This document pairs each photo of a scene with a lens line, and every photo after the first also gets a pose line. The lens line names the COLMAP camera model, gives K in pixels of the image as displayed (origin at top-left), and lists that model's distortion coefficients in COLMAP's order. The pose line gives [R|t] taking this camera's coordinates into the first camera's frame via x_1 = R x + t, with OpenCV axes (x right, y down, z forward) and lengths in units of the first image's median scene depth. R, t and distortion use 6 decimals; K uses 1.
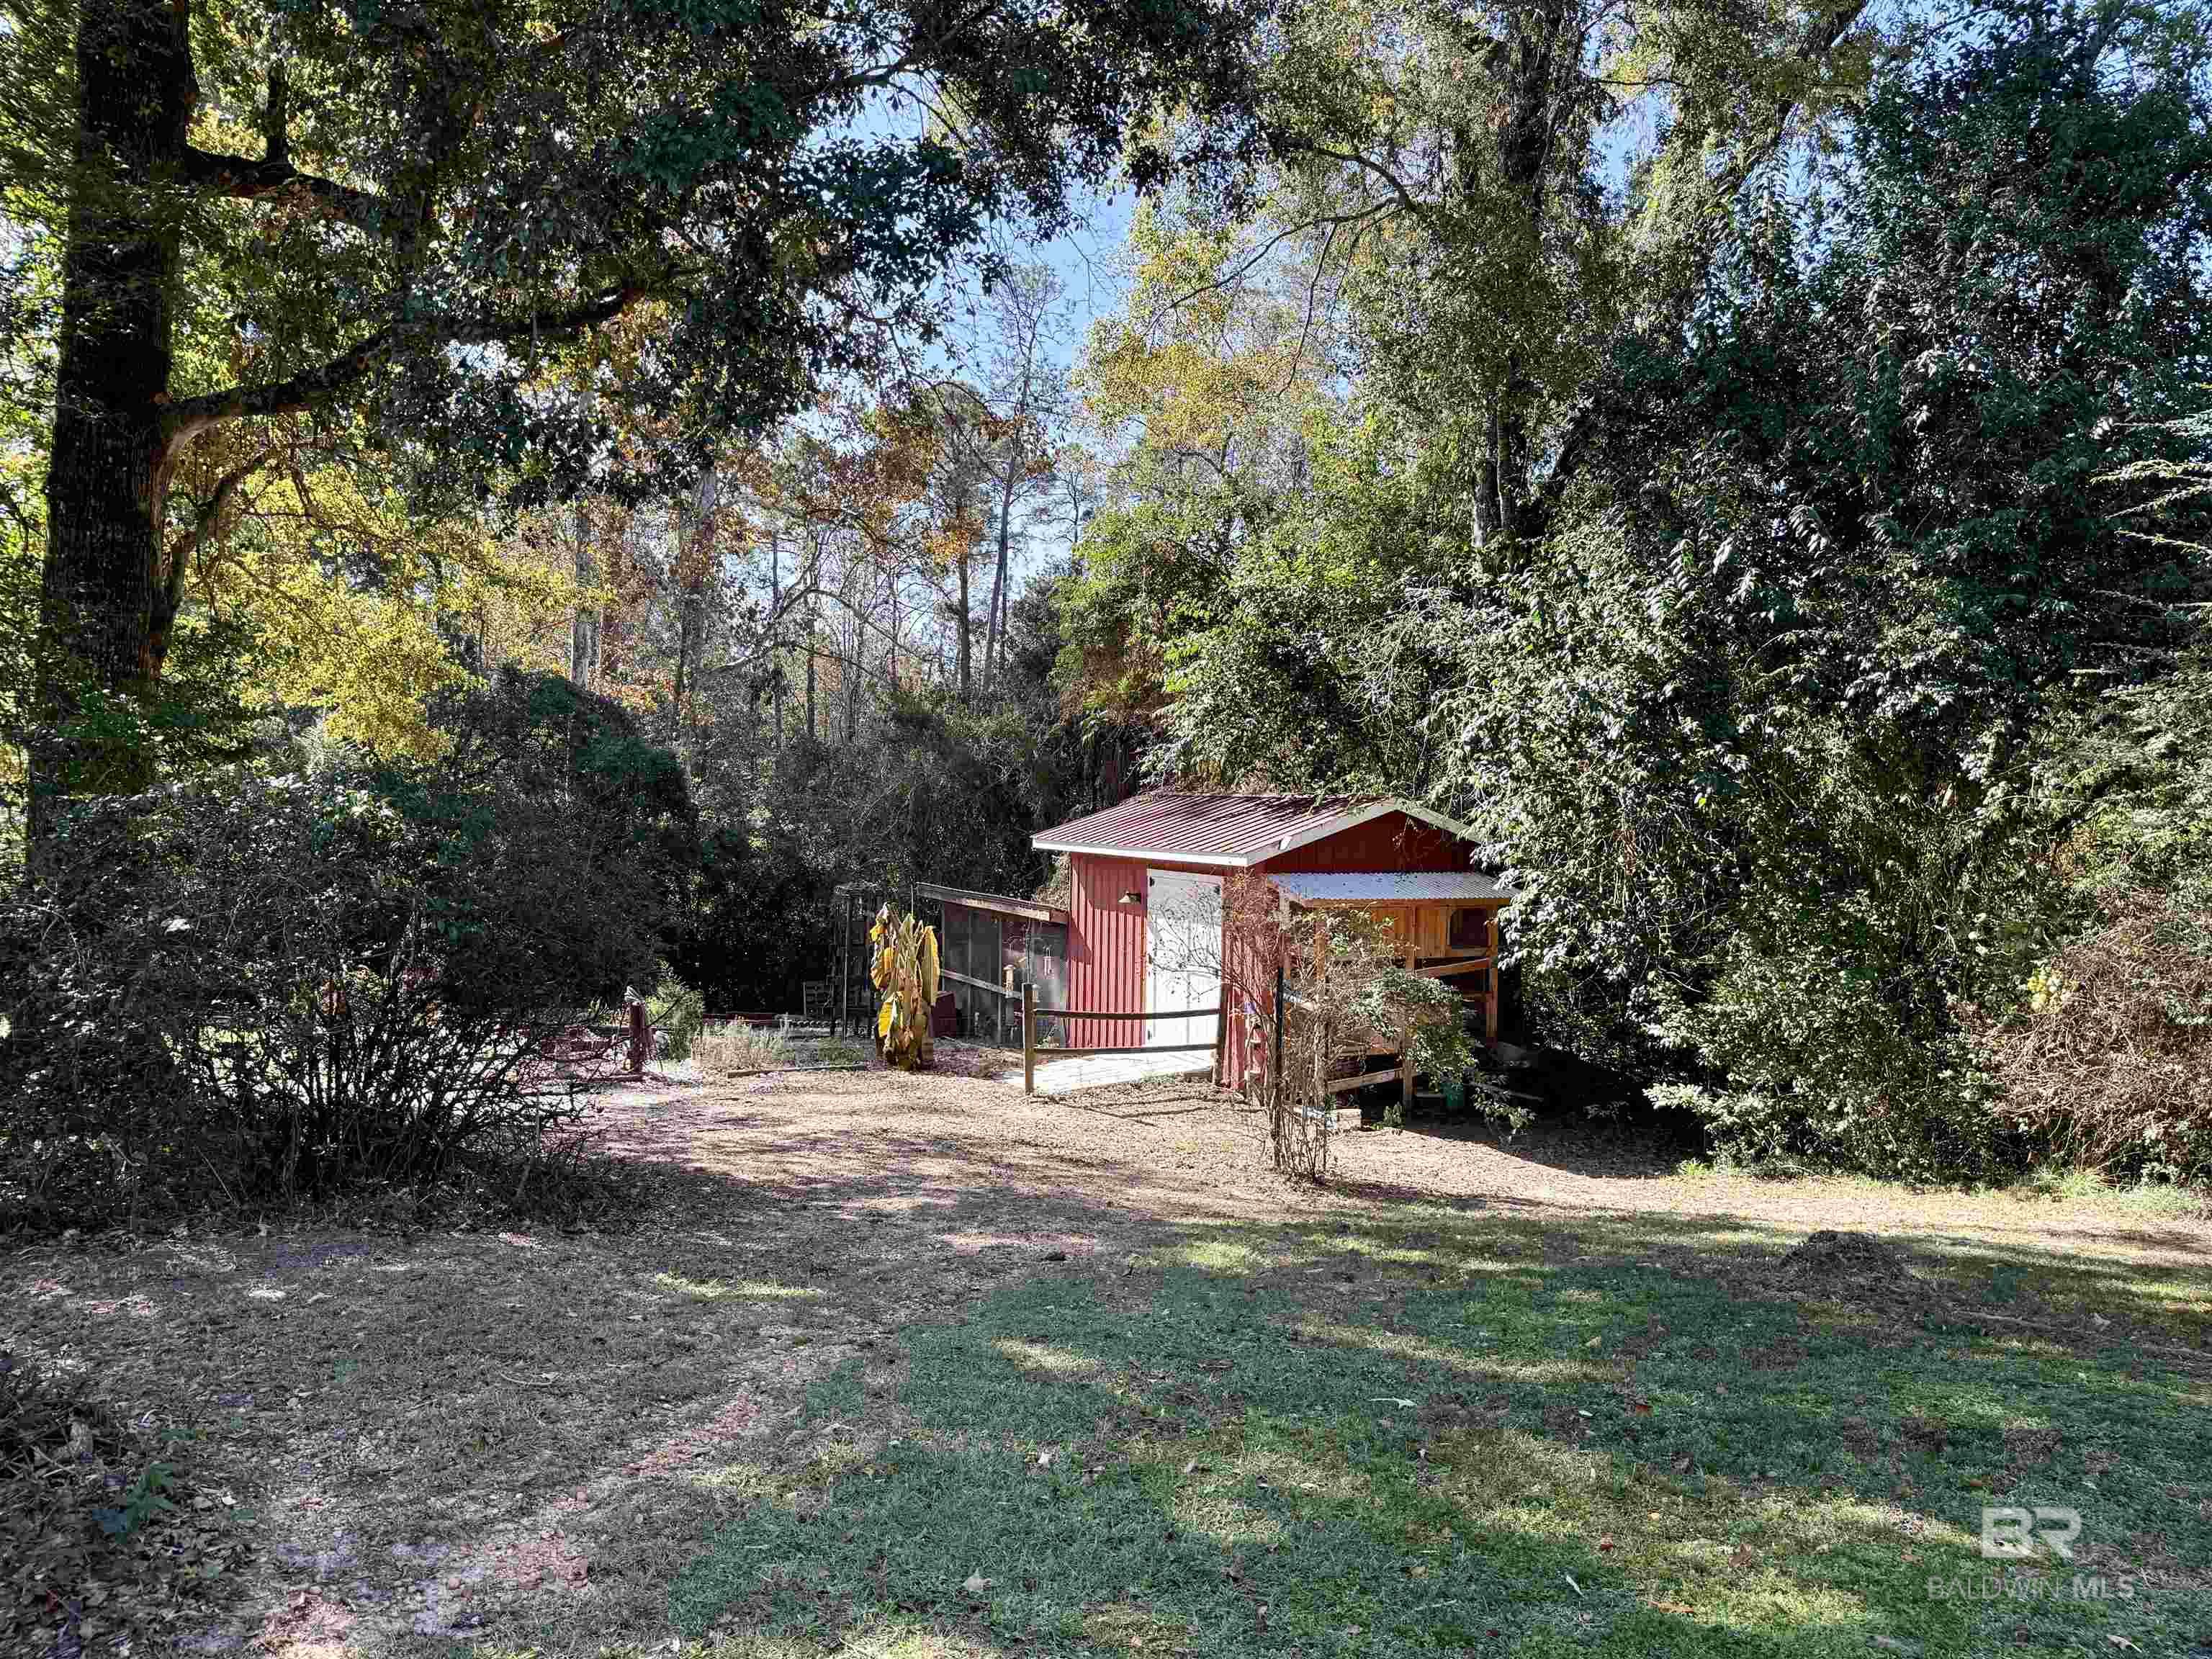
lens RADIAL K [[1568.1, 0, 1119.8], [0, 1568.1, 831.1], [0, 0, 1]] dist [0.028311, -0.024045]
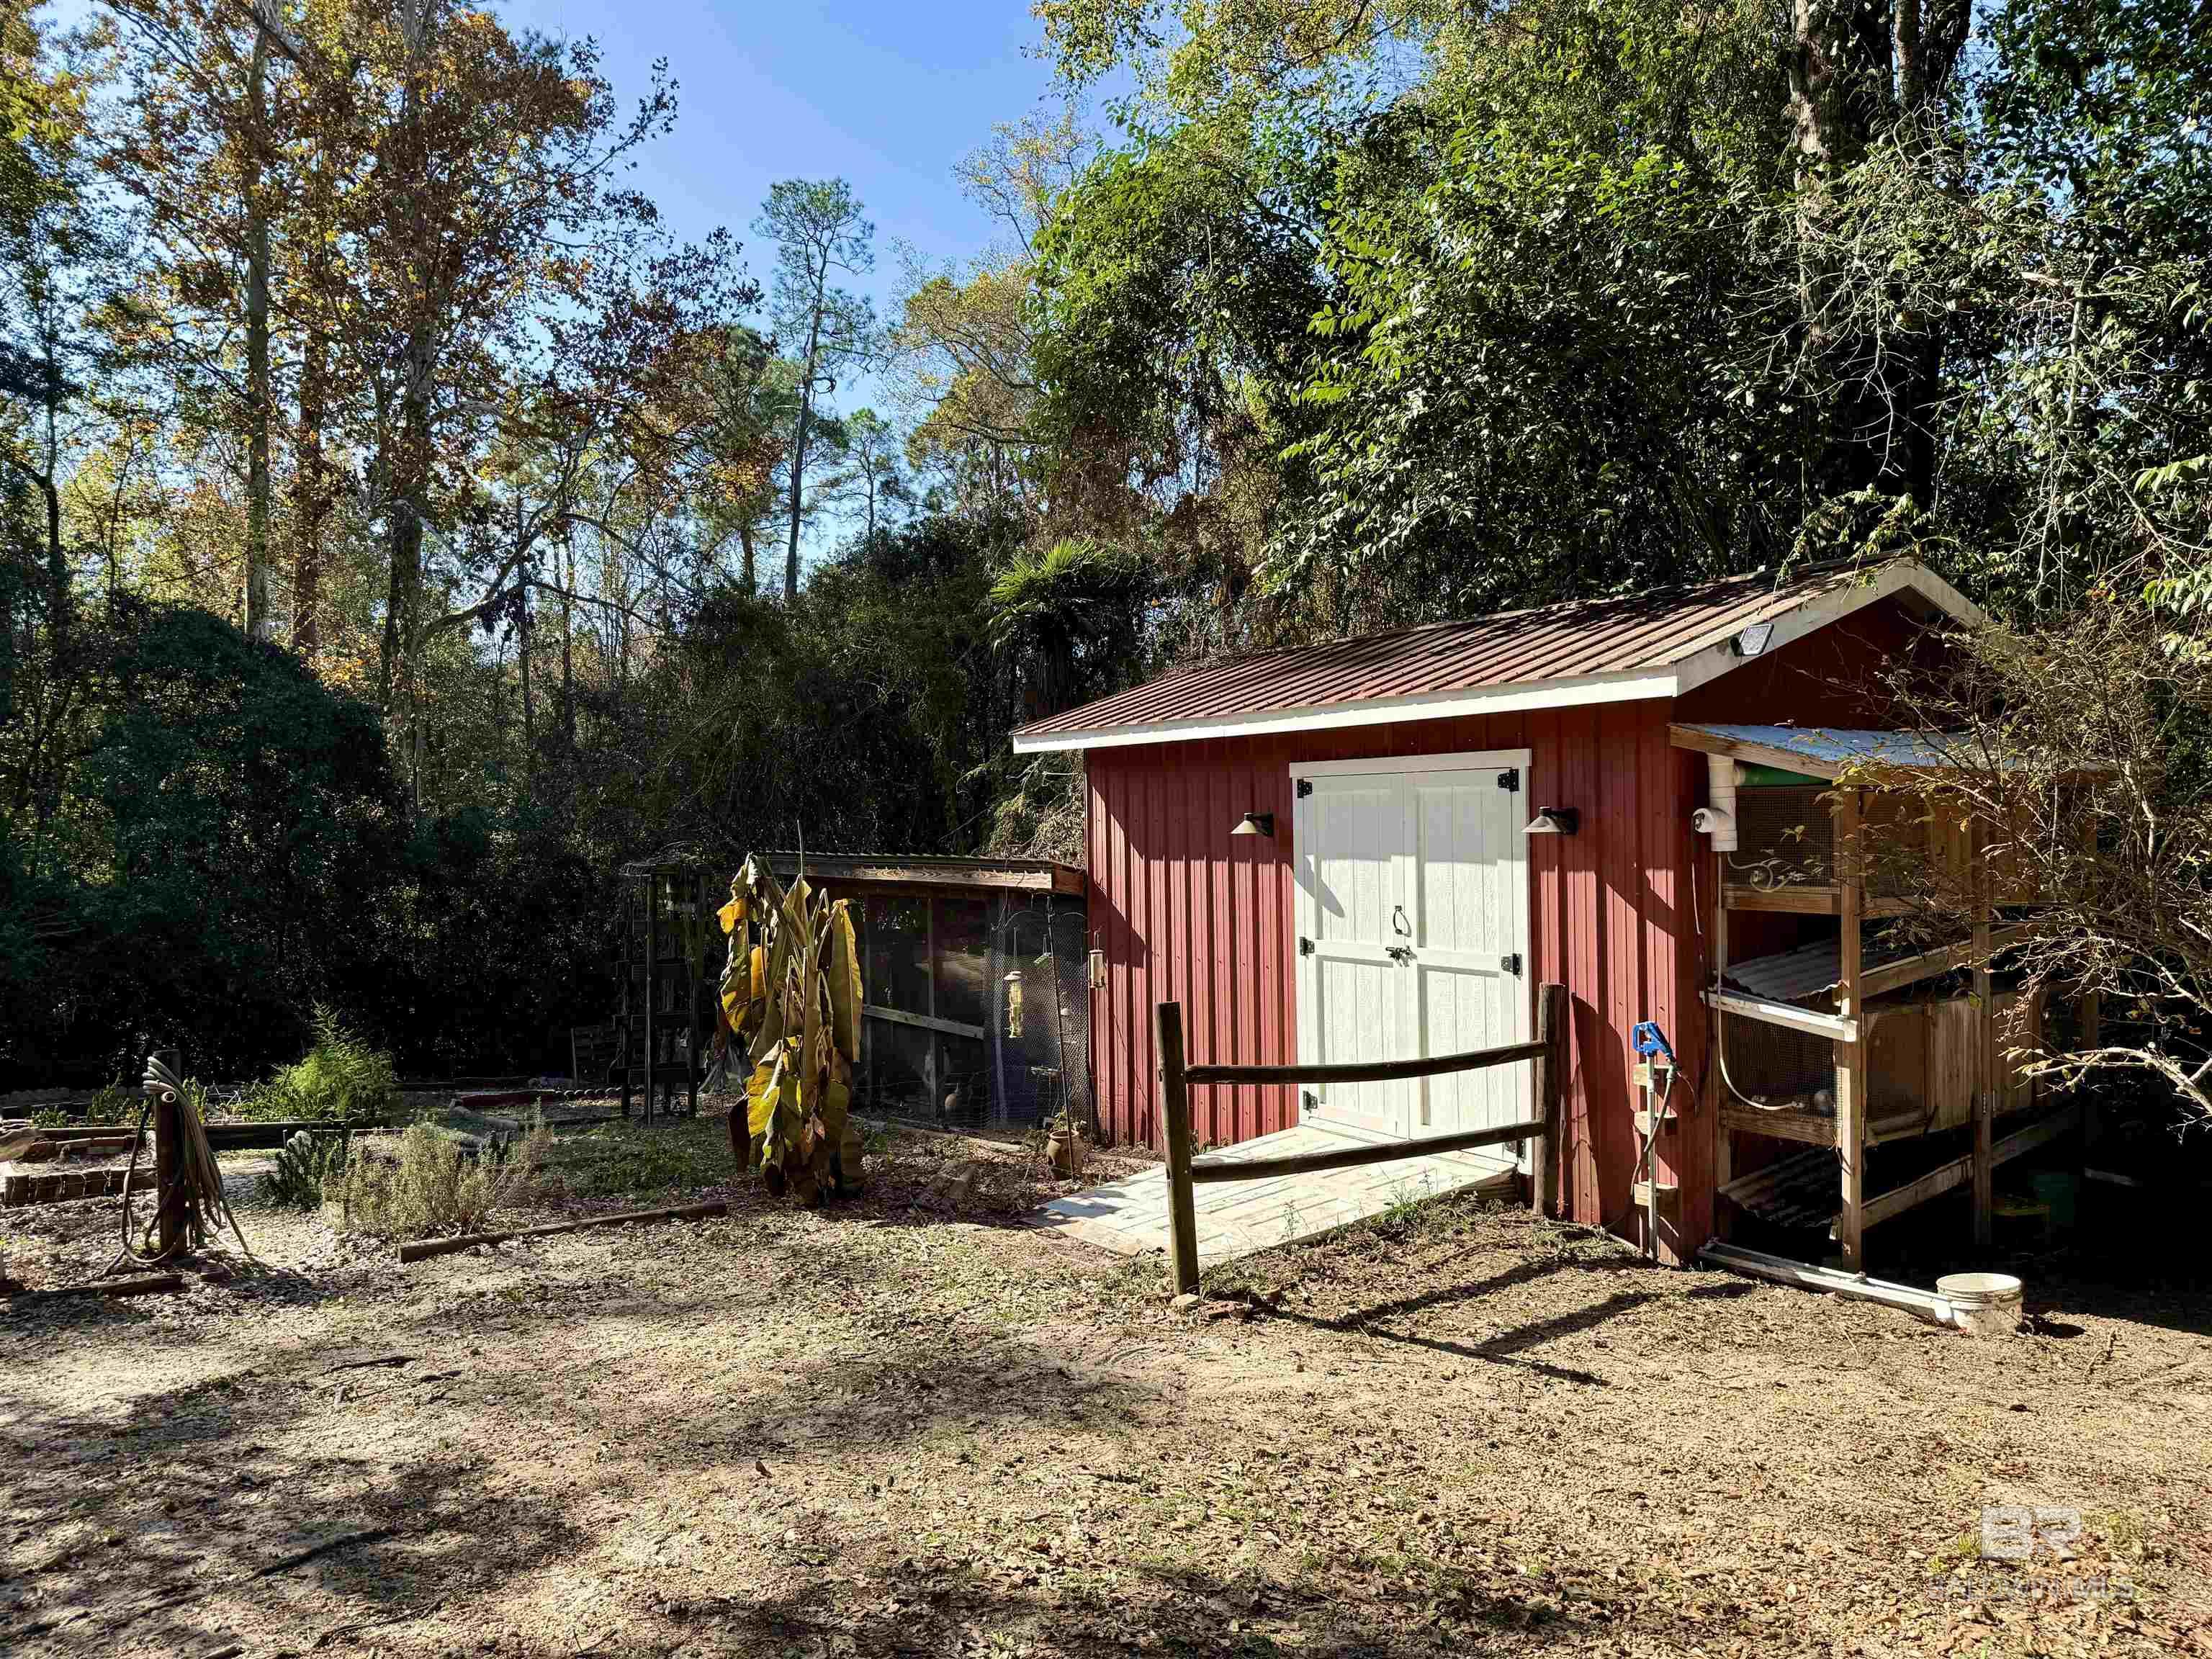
lens RADIAL K [[1568.1, 0, 1086.6], [0, 1568.1, 831.2], [0, 0, 1]] dist [0.028311, -0.024045]
pose [[0.991965, -0.031035, 0.122650, -0.105340], [0.033275, 0.999314, -0.016263, 0.050110], [-0.122061, 0.020213, 0.992317, 0.508853]]
